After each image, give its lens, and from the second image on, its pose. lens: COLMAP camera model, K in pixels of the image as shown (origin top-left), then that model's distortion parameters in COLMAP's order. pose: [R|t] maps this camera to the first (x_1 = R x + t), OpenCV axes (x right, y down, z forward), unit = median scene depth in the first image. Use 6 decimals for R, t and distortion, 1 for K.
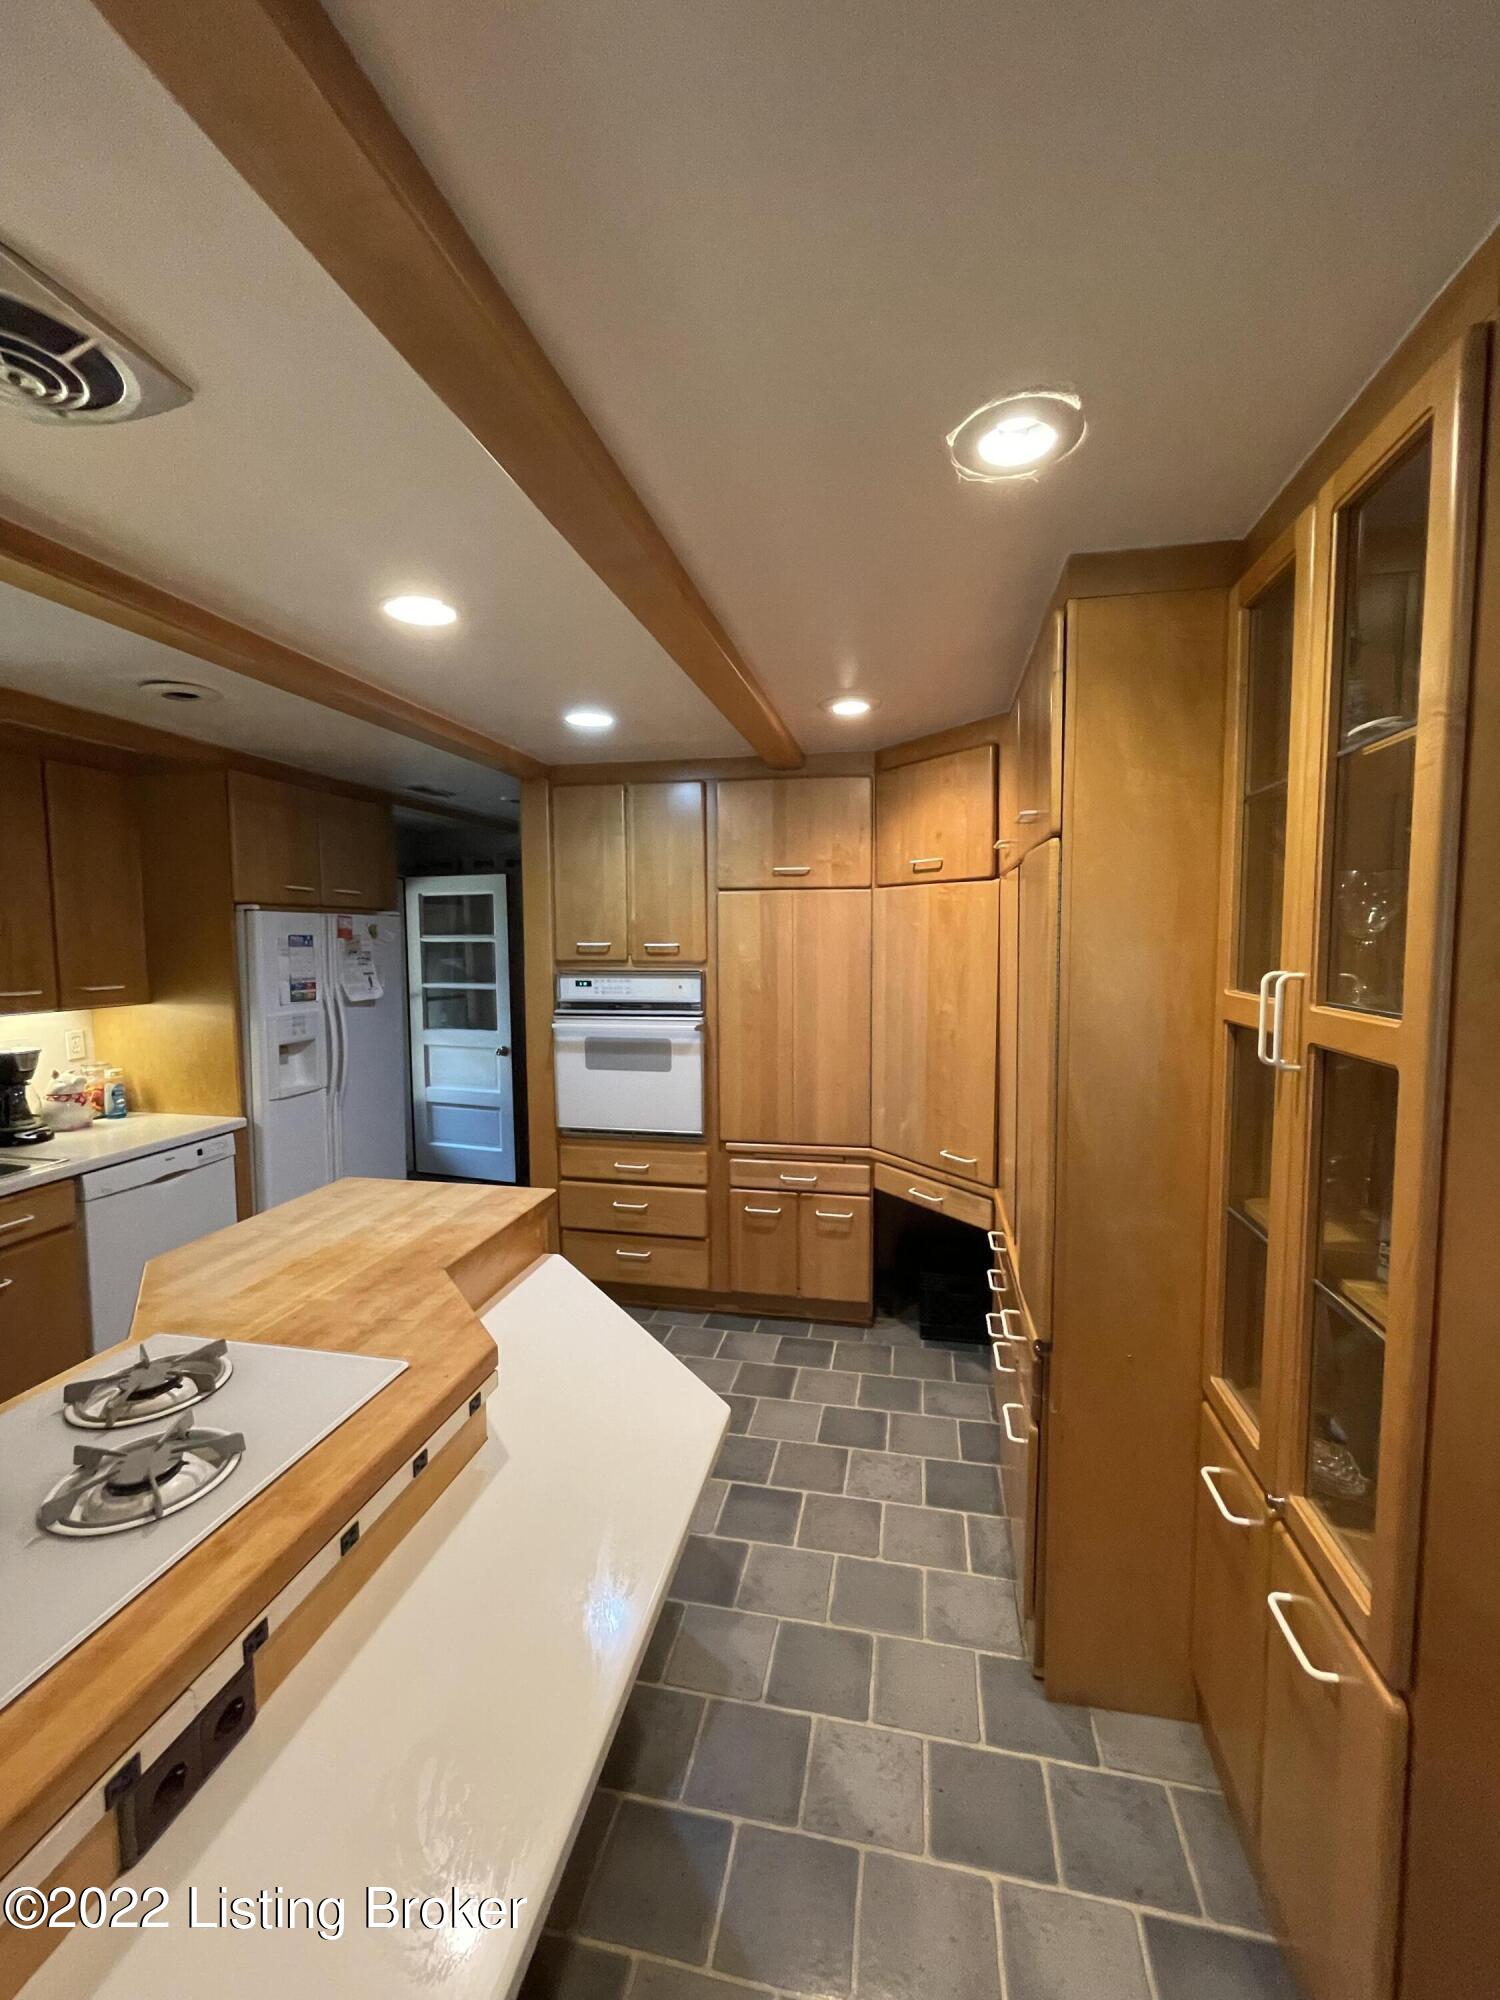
lens RADIAL K [[811.2, 0, 748.8], [0, 811.2, 996.8], [0, 0, 1]] dist [0.008220, -0.000382]
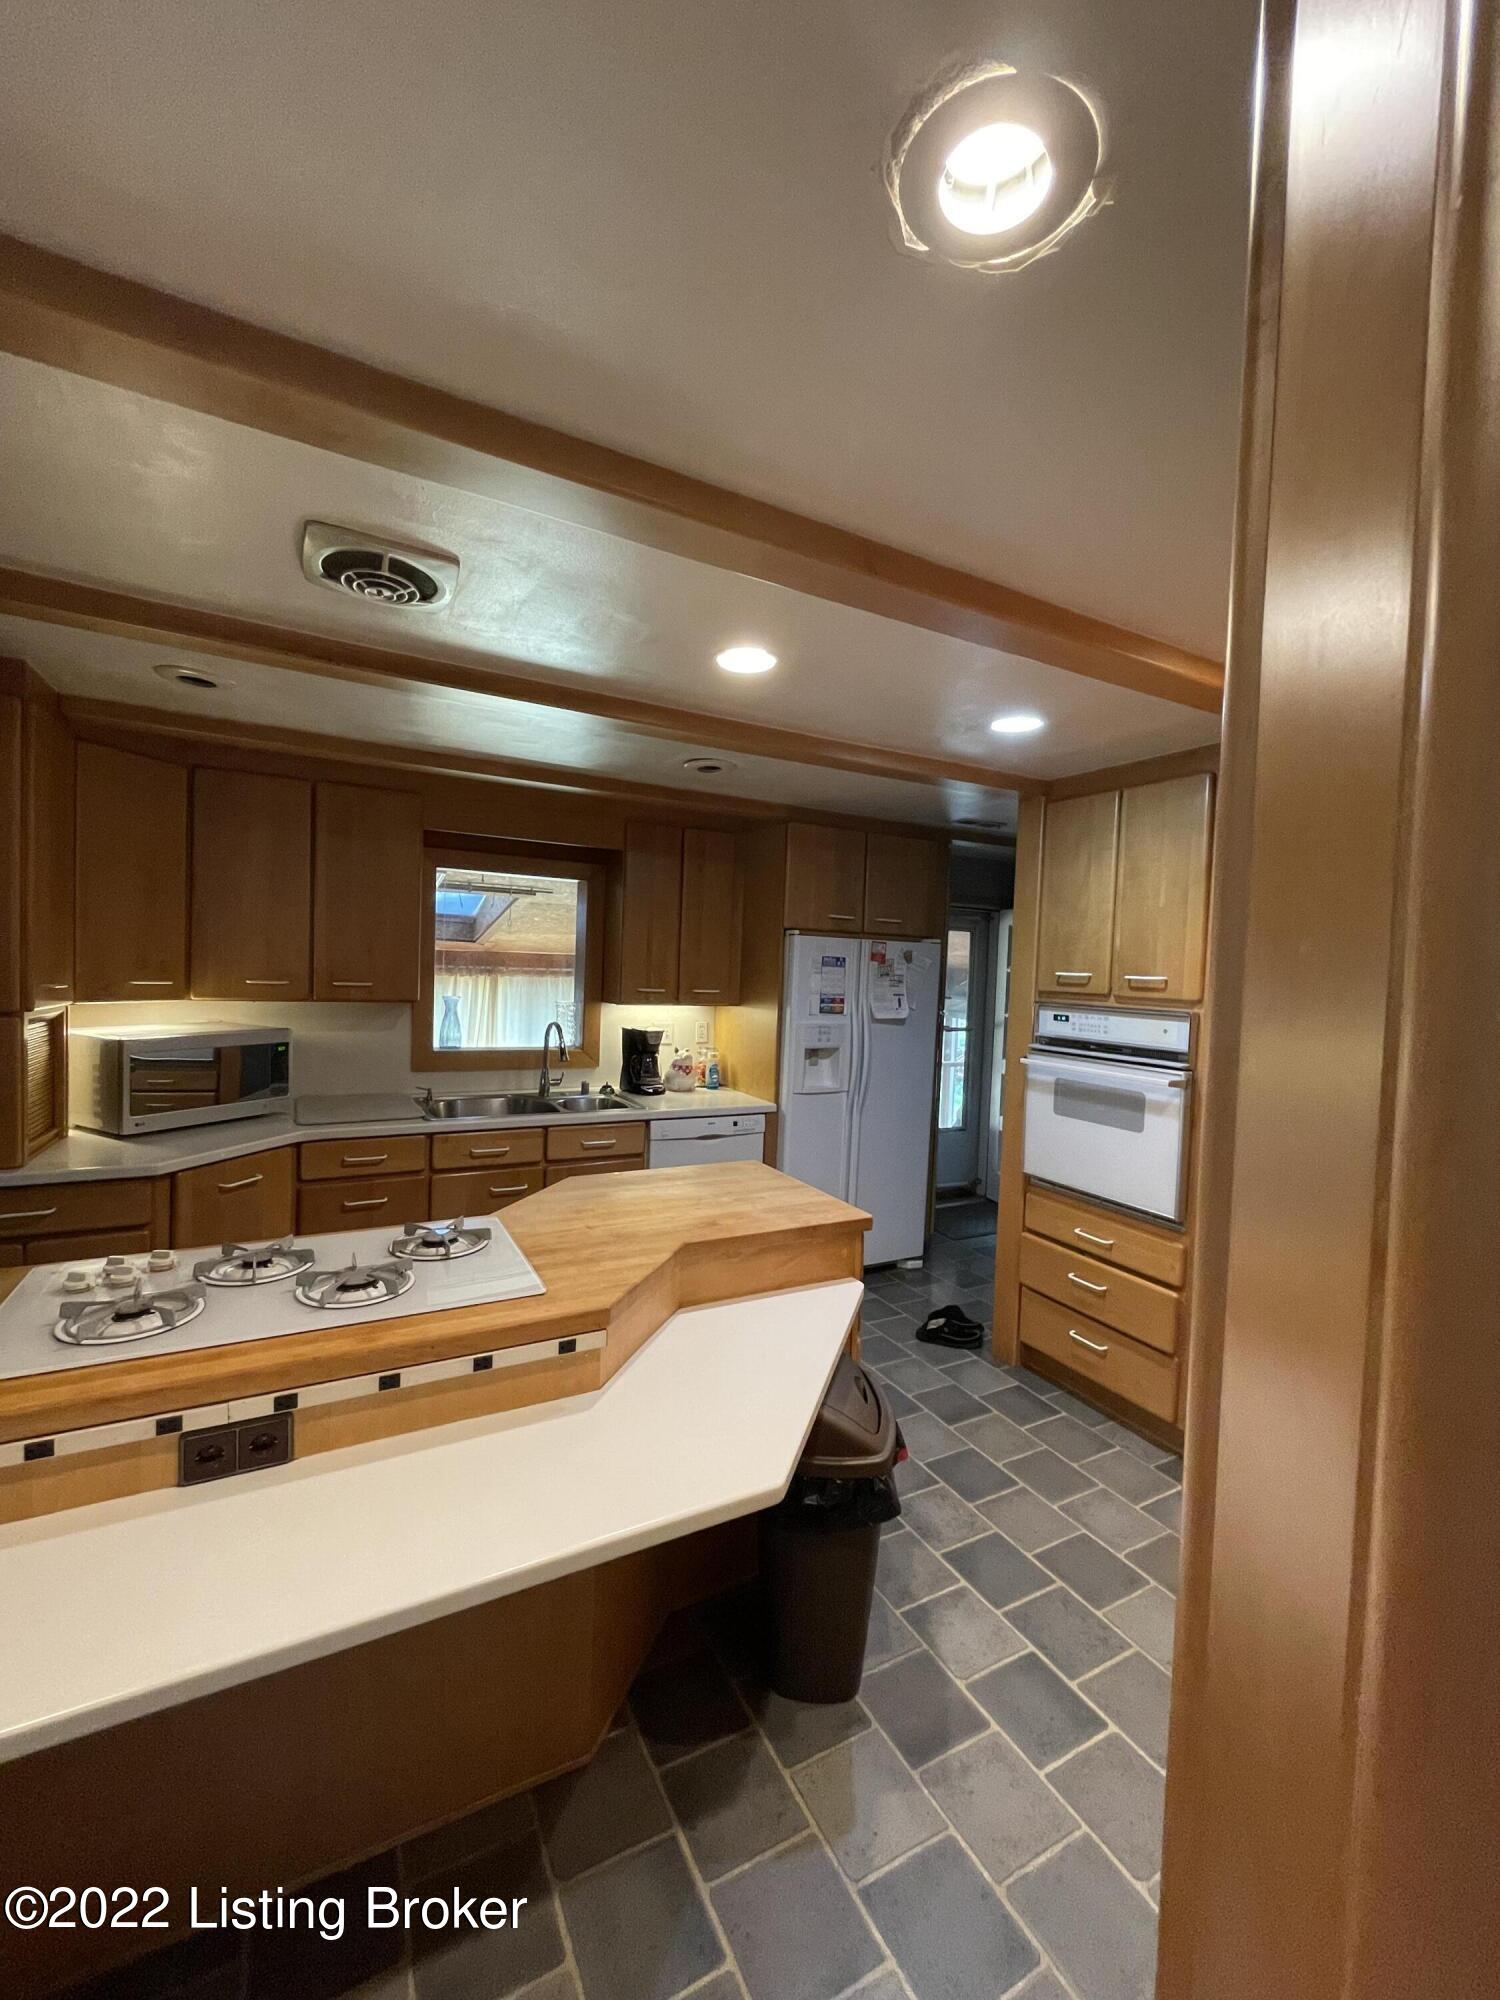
lens RADIAL K [[811.2, 0, 752.6], [0, 811.2, 995.3], [0, 0, 1]] dist [0.008220, -0.000382]
pose [[0.650262, 0.058324, -0.757468, 0.260388], [-0.097352, 0.995226, -0.006943, -0.001892], [0.753447, 0.078255, 0.652836, 0.162831]]
